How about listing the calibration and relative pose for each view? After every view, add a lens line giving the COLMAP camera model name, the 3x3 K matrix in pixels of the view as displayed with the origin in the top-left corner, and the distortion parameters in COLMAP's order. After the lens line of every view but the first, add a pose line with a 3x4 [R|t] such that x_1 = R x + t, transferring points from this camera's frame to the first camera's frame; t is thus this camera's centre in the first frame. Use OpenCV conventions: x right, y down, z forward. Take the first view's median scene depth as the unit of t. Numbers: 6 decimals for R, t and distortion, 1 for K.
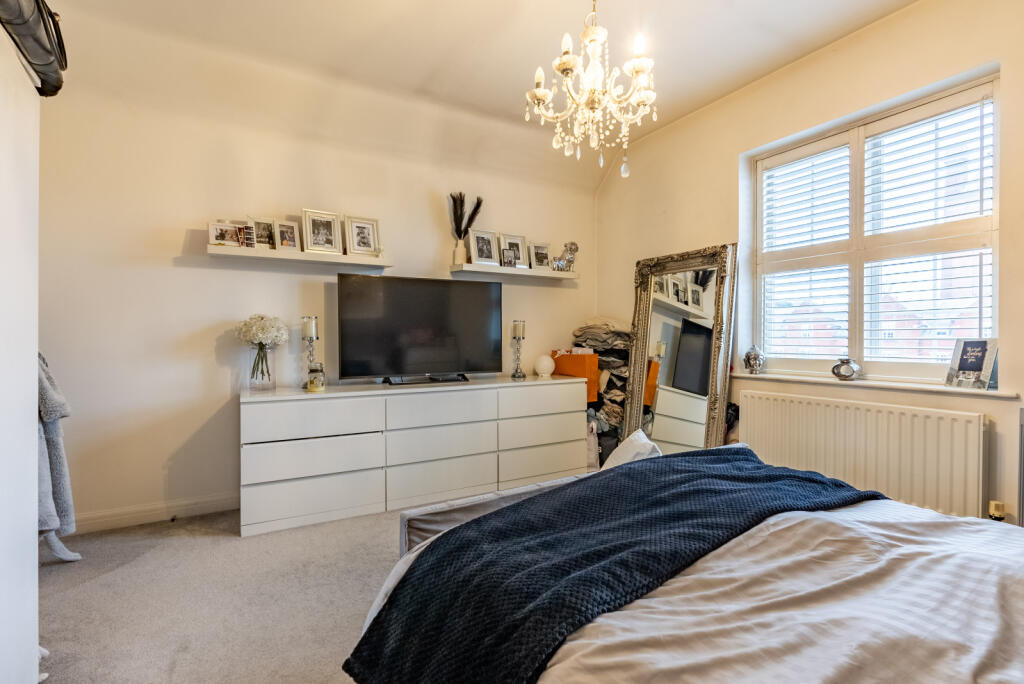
lens RADIAL K [[475.2, 0, 519.7], [0, 475.2, 343.4], [0, 0, 1]] dist [-0.013303, 0.004897]
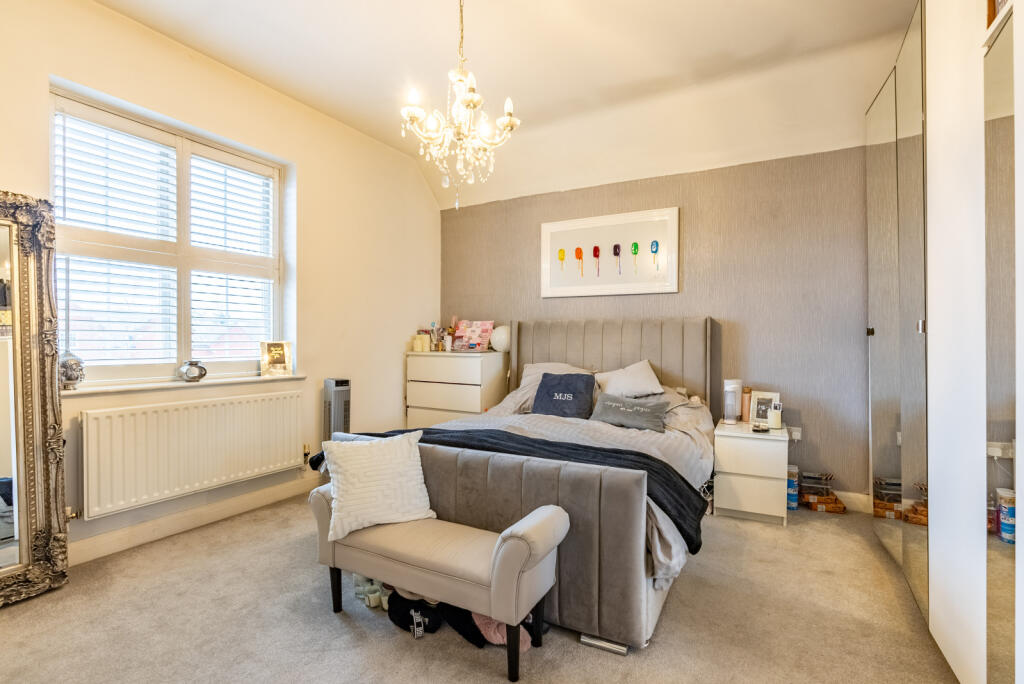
lens RADIAL K [[475.2, 0, 519.7], [0, 475.2, 343.4], [0, 0, 1]] dist [-0.013303, 0.004897]
pose [[-0.501632, -0.004401, 0.865070, -0.553509], [0.004813, 0.999957, 0.007879, -0.010178], [-0.865068, 0.008116, -0.501589, 0.881478]]
